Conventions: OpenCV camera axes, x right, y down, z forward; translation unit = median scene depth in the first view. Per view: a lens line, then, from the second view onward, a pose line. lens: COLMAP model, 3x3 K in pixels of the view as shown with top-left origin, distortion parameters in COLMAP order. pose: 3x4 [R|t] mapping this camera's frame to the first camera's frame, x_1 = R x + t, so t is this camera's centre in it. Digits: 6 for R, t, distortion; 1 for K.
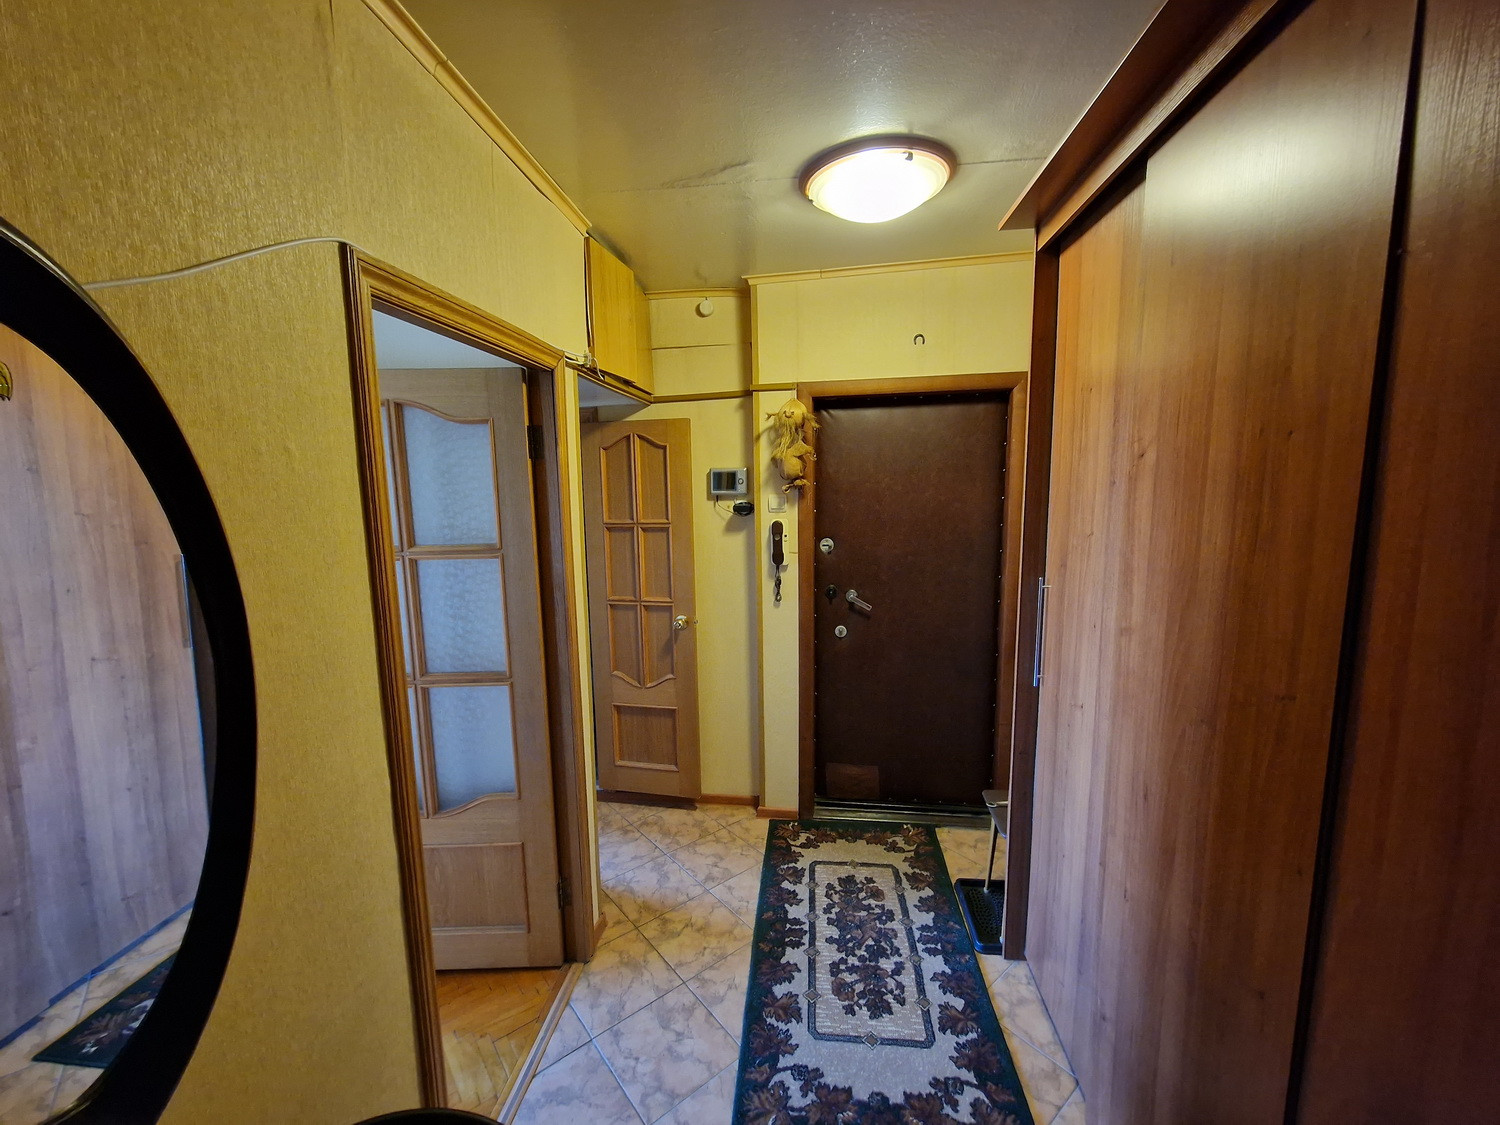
lens RADIAL K [[616.3, 0, 743.3], [0, 616.3, 563.7], [0, 0, 1]] dist [0.001124, -0.002535]
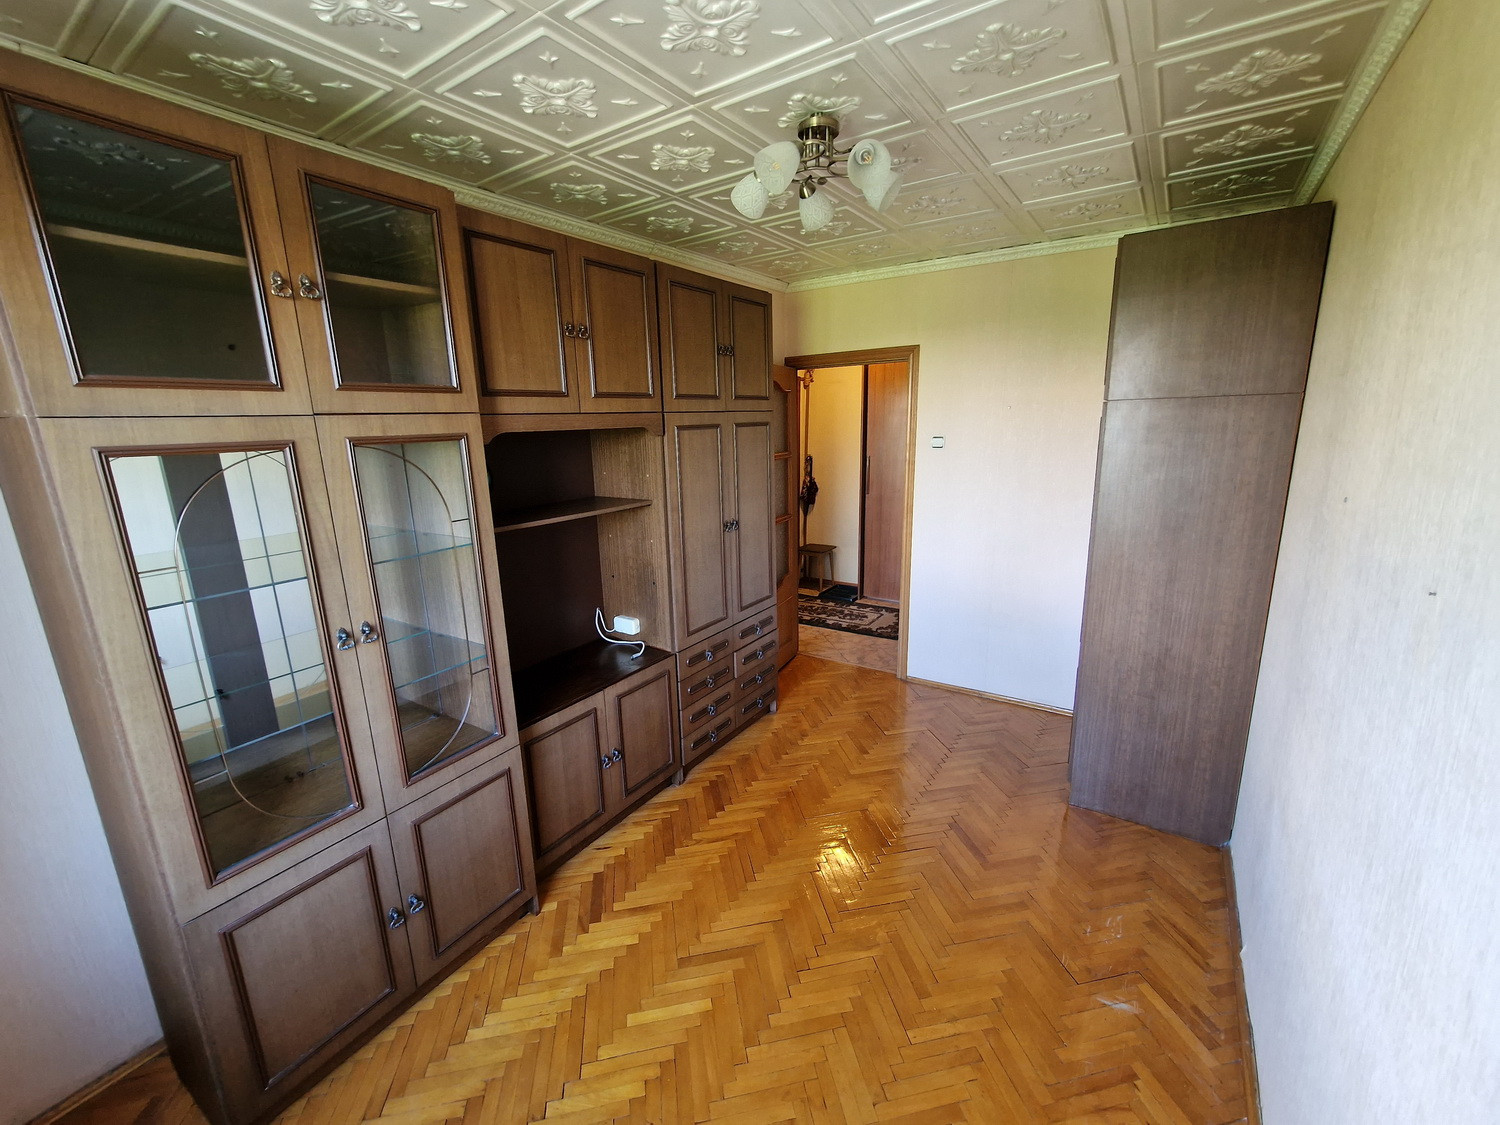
lens RADIAL K [[616.3, 0, 747.0], [0, 616.3, 562.0], [0, 0, 1]] dist [0.001124, -0.002535]
pose [[0.459942, -0.195804, 0.866092, -2.081208], [0.138999, 0.979236, 0.147568, -0.002349], [-0.877002, 0.052513, 0.477608, 0.107942]]
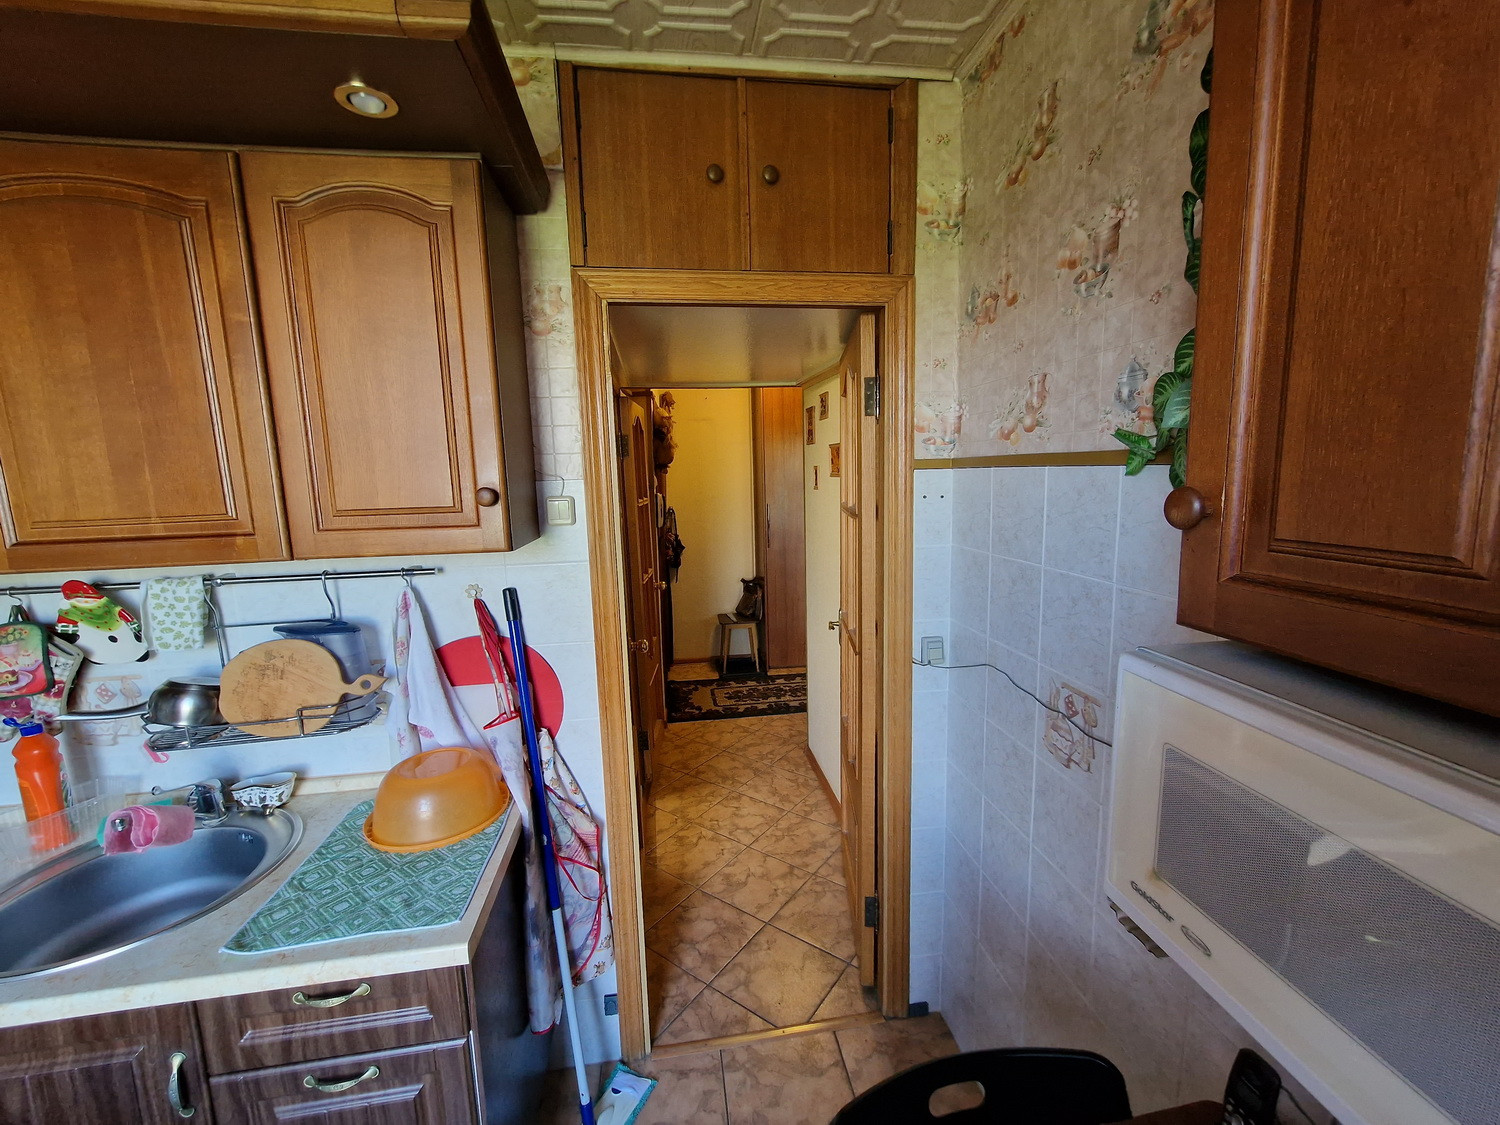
lens RADIAL K [[616.3, 0, 746.6], [0, 616.3, 561.5], [0, 0, 1]] dist [0.001124, -0.002535]
pose [[-0.249518, -0.112181, 0.961850, -1.683493], [0.162550, 0.974322, 0.155804, -0.137638], [-0.954630, 0.195225, -0.224876, 1.462930]]
